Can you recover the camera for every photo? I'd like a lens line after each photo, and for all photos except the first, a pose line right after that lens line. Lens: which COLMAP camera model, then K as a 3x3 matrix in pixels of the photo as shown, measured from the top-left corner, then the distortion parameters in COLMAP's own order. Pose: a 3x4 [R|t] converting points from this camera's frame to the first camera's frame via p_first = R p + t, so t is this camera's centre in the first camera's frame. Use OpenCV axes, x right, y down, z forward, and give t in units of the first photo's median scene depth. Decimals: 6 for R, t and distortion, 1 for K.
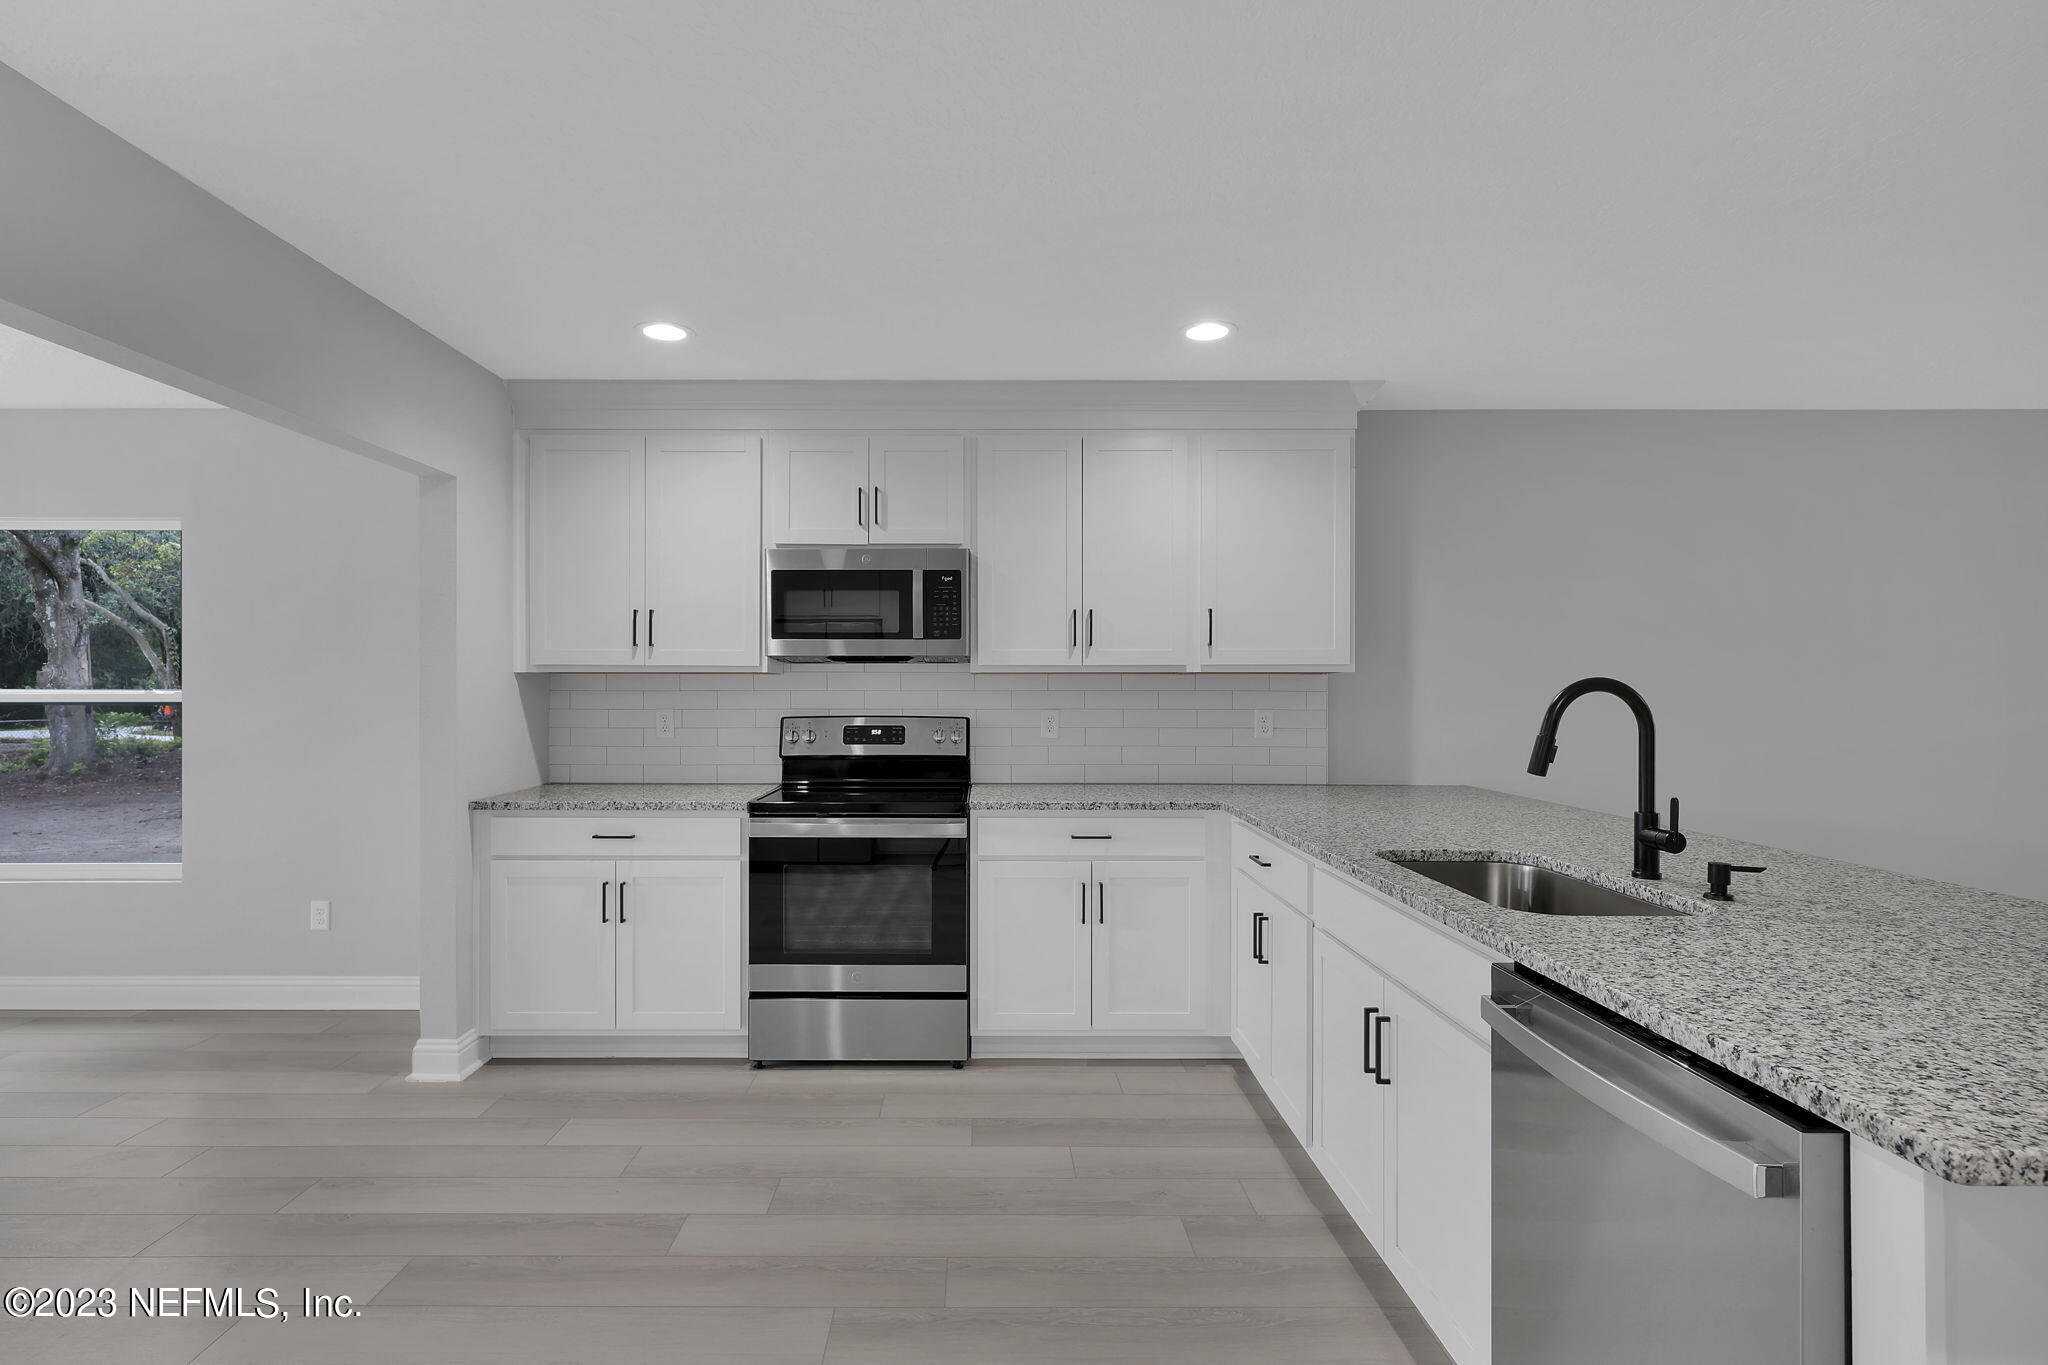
lens RADIAL K [[977.5, 0, 993.2], [0, 977.5, 697.2], [0, 0, 1]] dist [-0.000839, 0.000161]
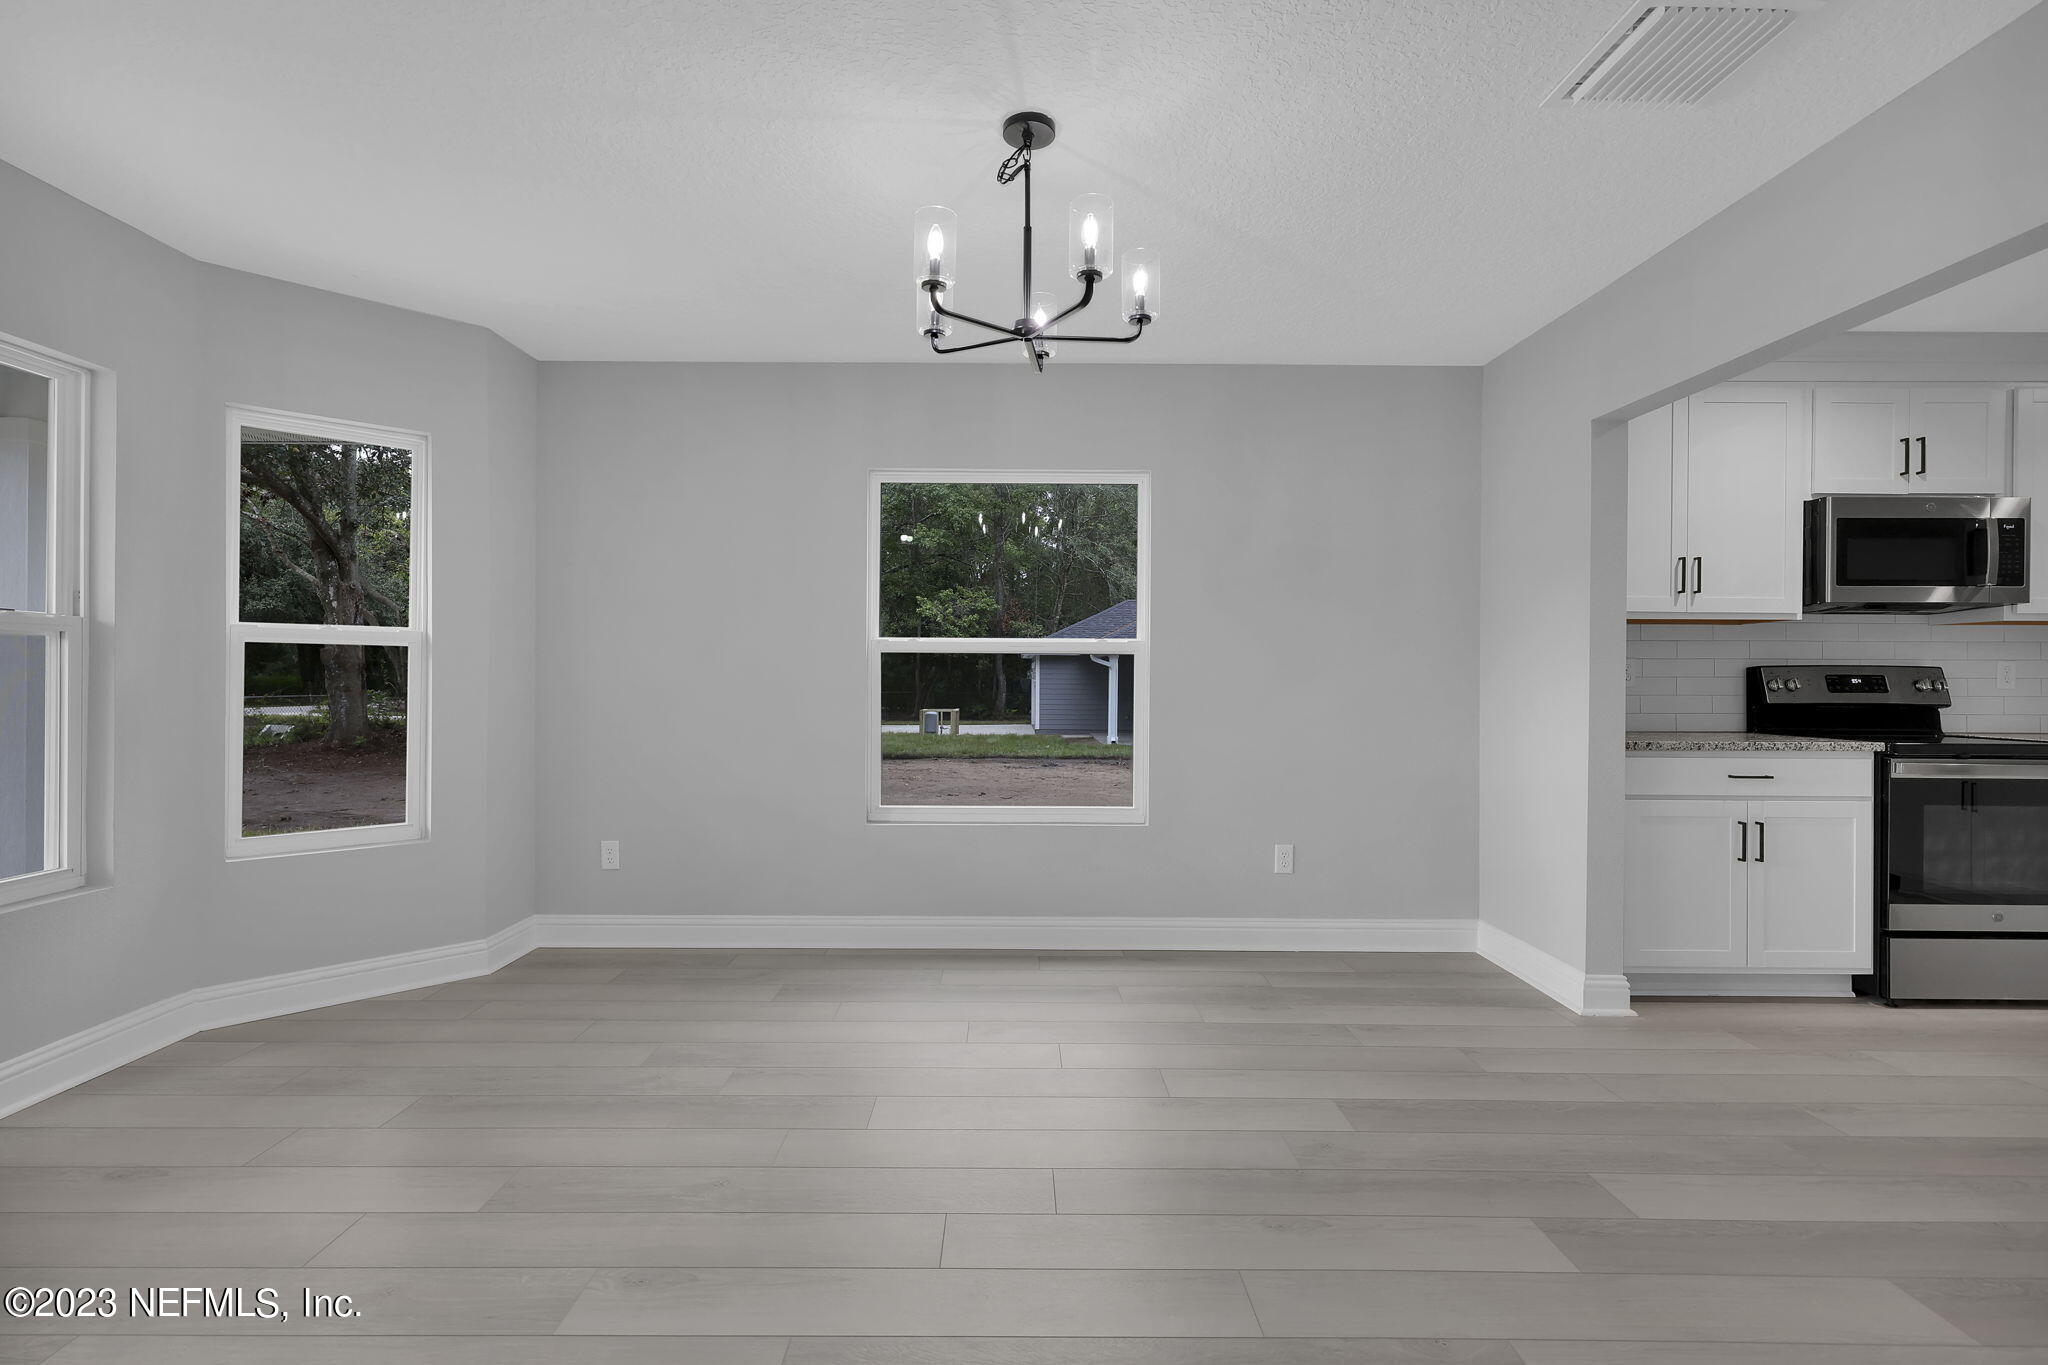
lens RADIAL K [[941.5, 0, 997.0], [0, 941.5, 681.0], [0, 0, 1]] dist [-0.000371, -0.000295]
pose [[0.999808, 0.003290, -0.019334, -1.051314], [-0.003367, 0.999987, -0.003912, 0.044924], [0.019321, 0.003977, 0.999805, 0.005584]]
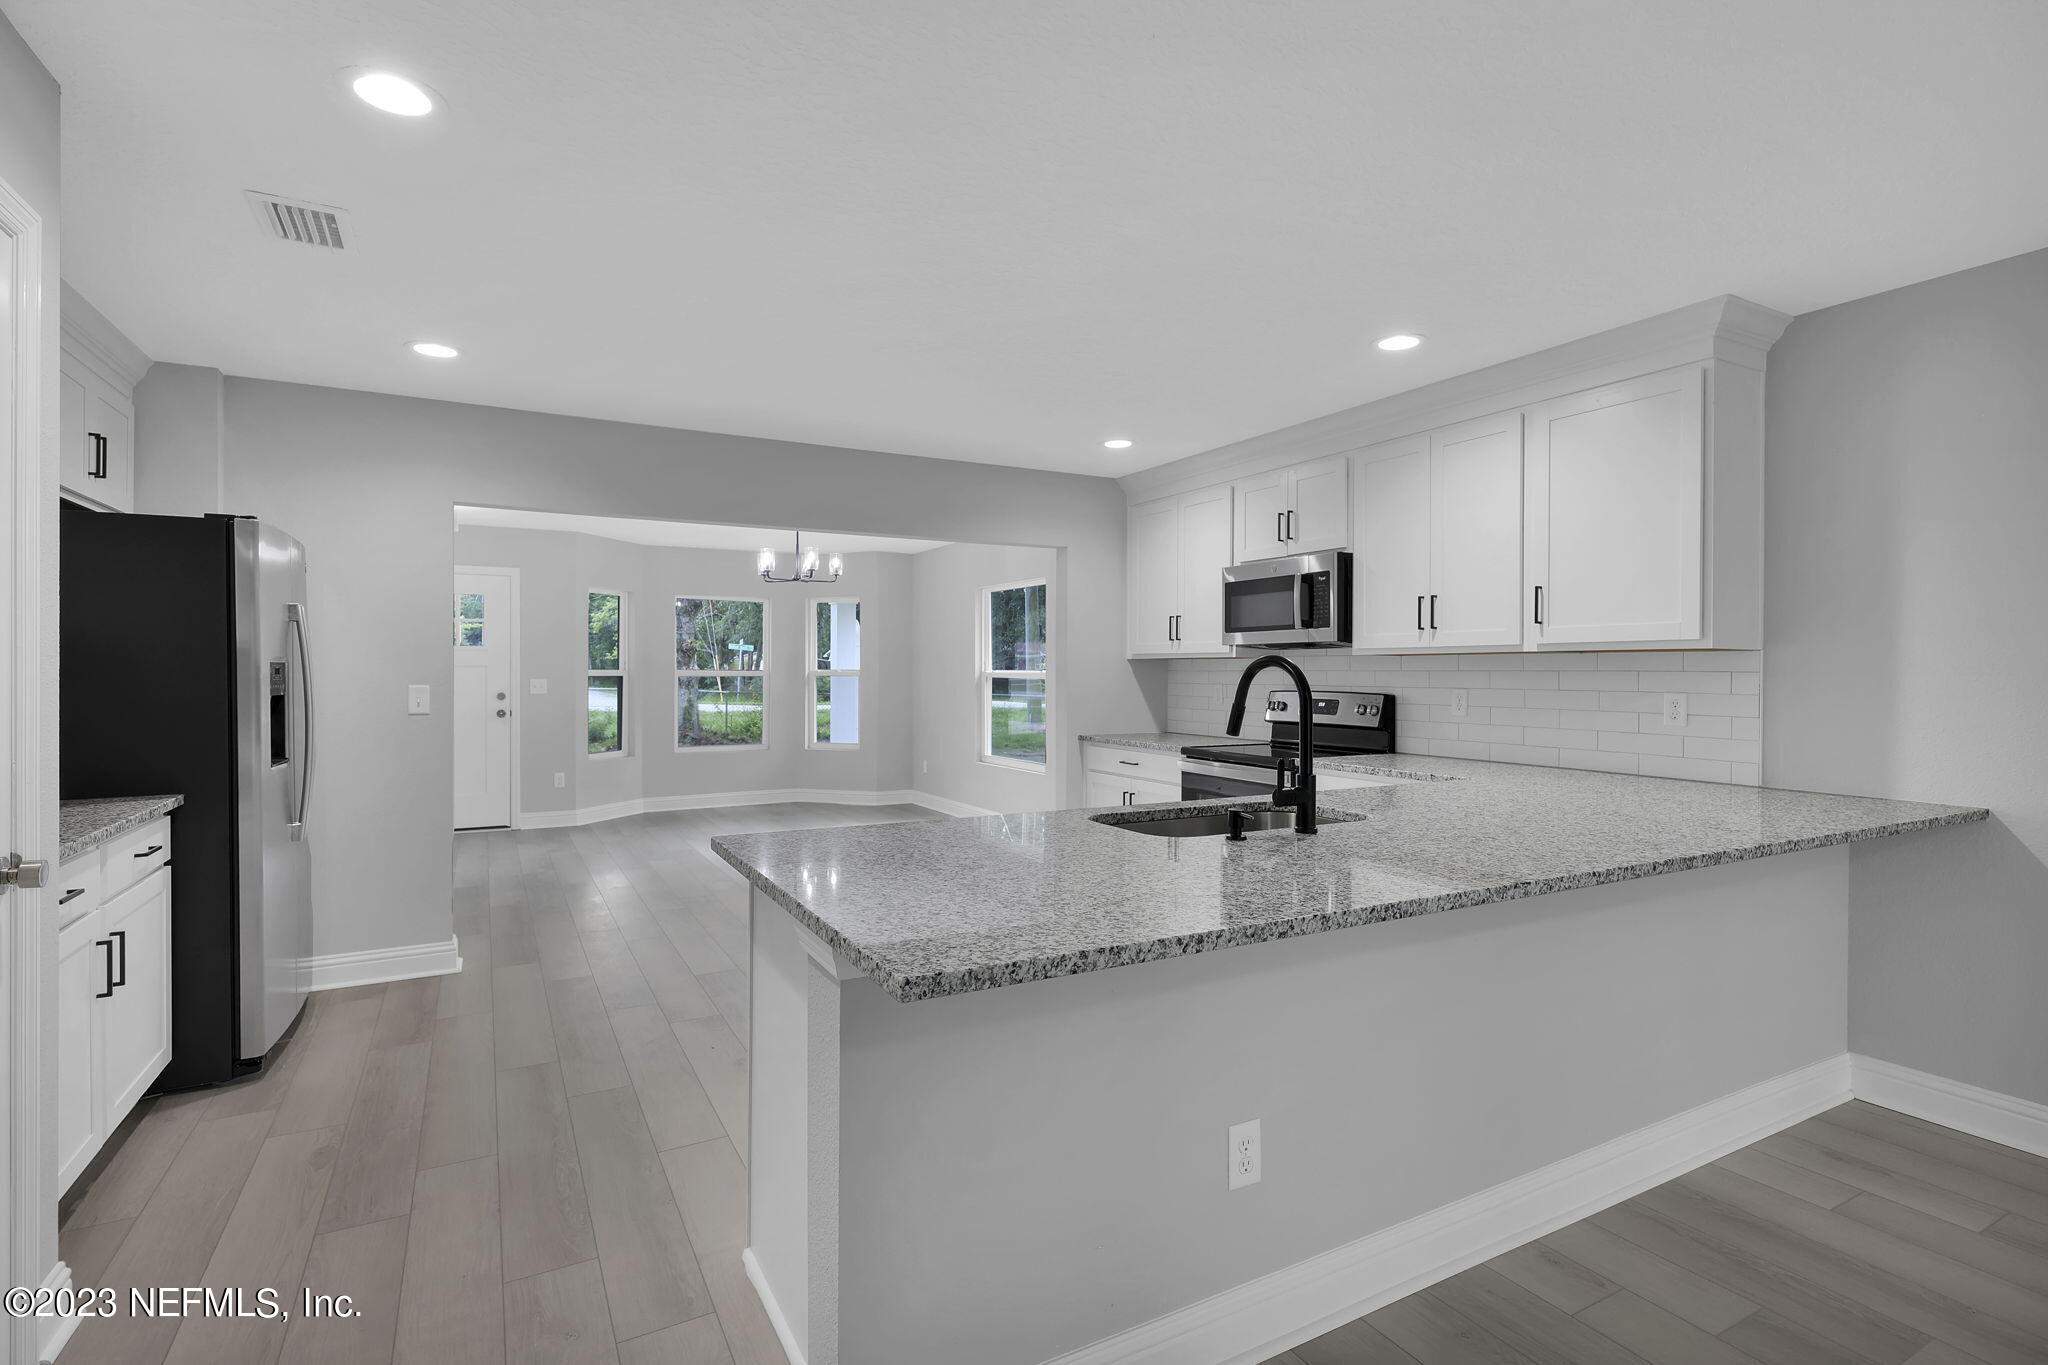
lens RADIAL K [[977.5, 0, 1014.2], [0, 977.5, 673.2], [0, 0, 1]] dist [-0.000839, 0.000161]
pose [[0.473189, 0.001741, -0.880959, 0.823430], [-0.010511, 0.999938, -0.003670, 0.005051], [0.880898, 0.010996, 0.473178, 0.084833]]
